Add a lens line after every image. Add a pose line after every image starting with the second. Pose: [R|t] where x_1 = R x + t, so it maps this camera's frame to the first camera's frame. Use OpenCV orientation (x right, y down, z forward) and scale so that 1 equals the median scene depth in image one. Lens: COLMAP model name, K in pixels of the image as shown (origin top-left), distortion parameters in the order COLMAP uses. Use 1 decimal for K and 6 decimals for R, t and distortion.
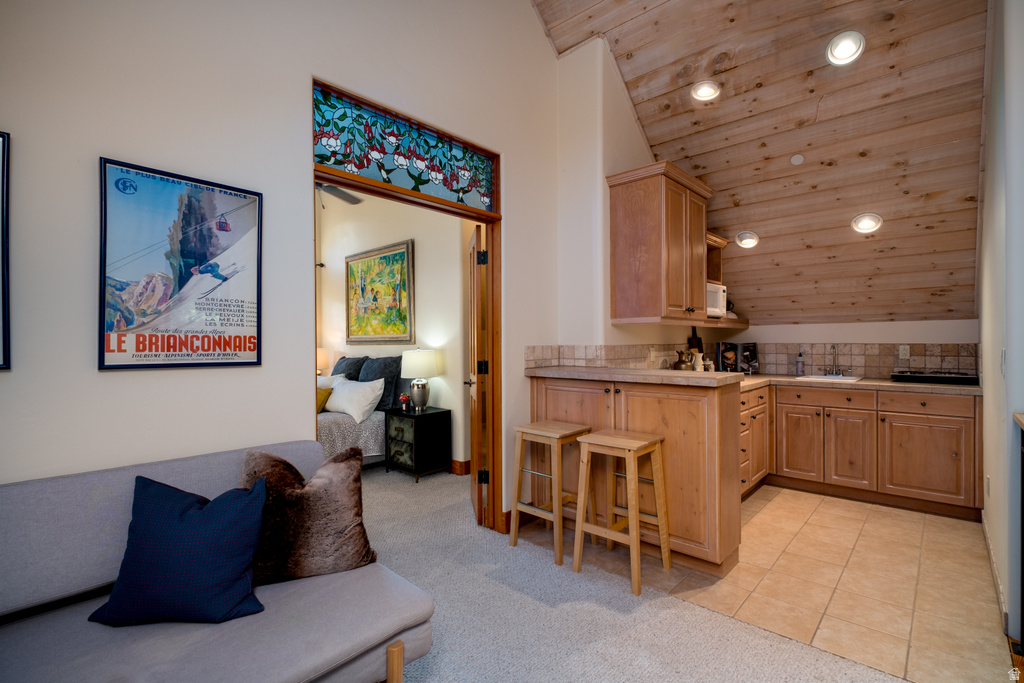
lens RADIAL K [[472.4, 0, 512.0], [0, 472.4, 341.5], [0, 0, 1]] dist [-0.000239, -0.000416]
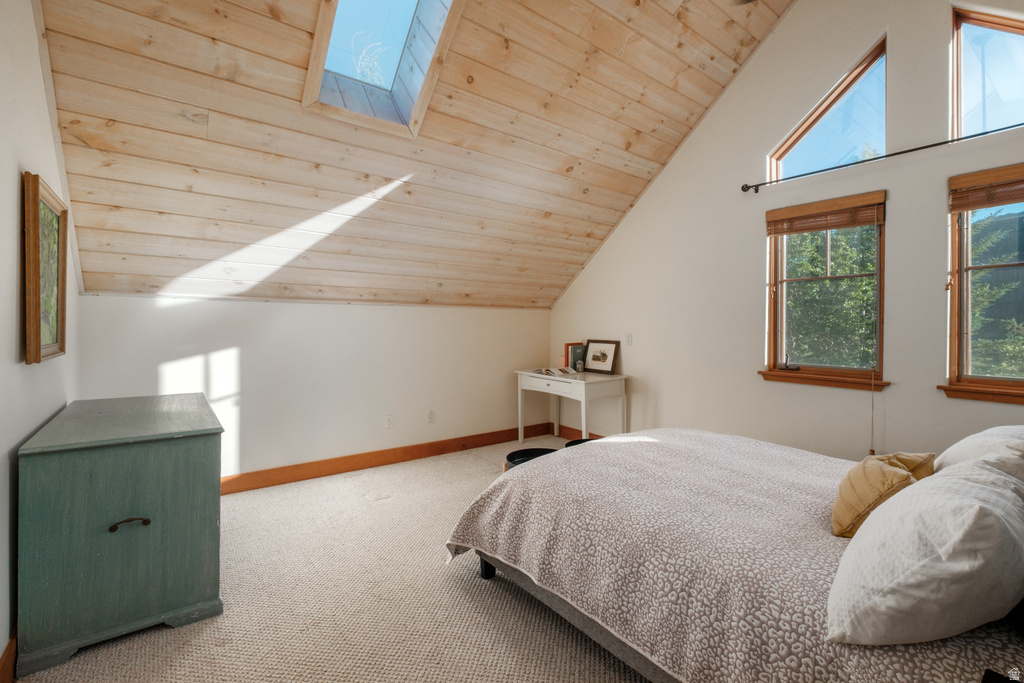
lens RADIAL K [[449.7, 0, 512.8], [0, 449.7, 322.9], [0, 0, 1]] dist [-0.002920, -0.000451]
pose [[-0.179904, -0.006390, -0.983663, -0.102052], [-0.008975, 0.999948, -0.004854, 0.008387], [0.983643, 0.007955, -0.179952, 1.617115]]
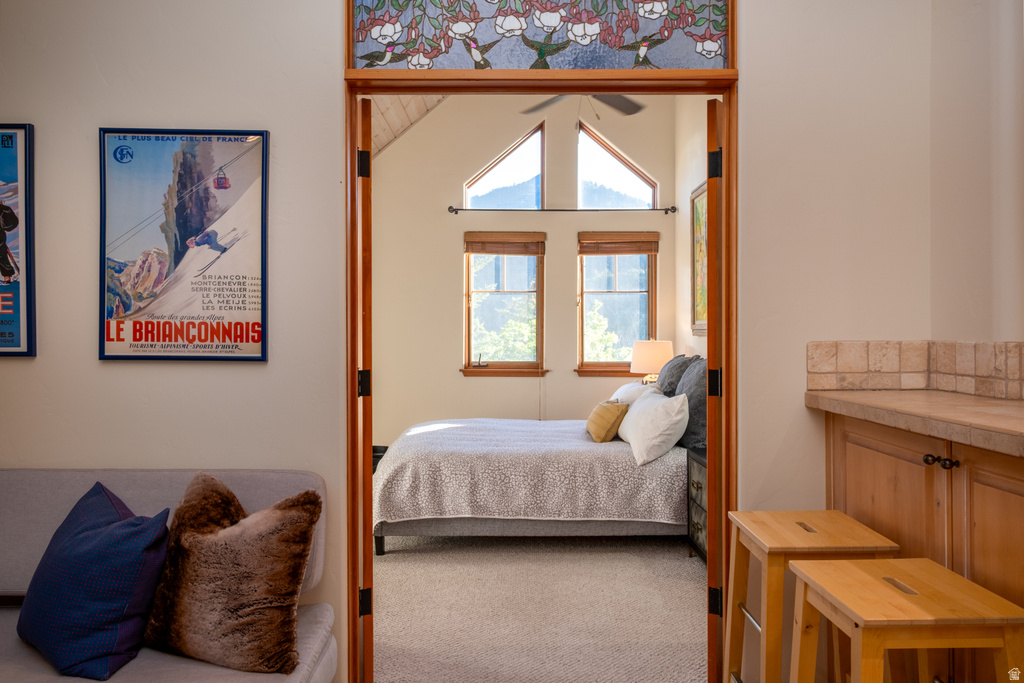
lens RADIAL K [[757.7, 0, 508.6], [0, 757.7, 329.2], [0, 0, 1]] dist [0.008353, 0.002563]
pose [[0.677895, 0.002506, -0.735155, 0.512010], [-0.002868, 0.999996, 0.000764, -0.002481], [0.735153, 0.001591, 0.677899, 0.396942]]
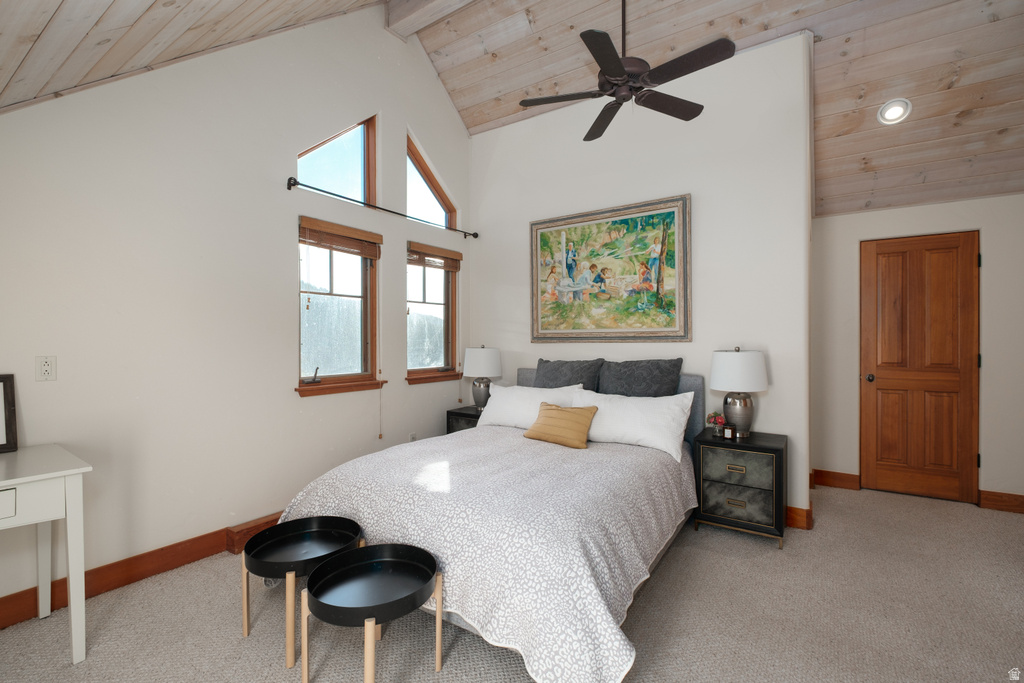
lens RADIAL K [[457.1, 0, 512.0], [0, 457.1, 341.5], [0, 0, 1]] dist [-0.001160, -0.000058]
pose [[0.988961, -0.000837, 0.148175, -1.202295], [0.000036, 0.999985, 0.005405, 0.003632], [-0.148178, -0.005340, 0.988946, 0.744855]]
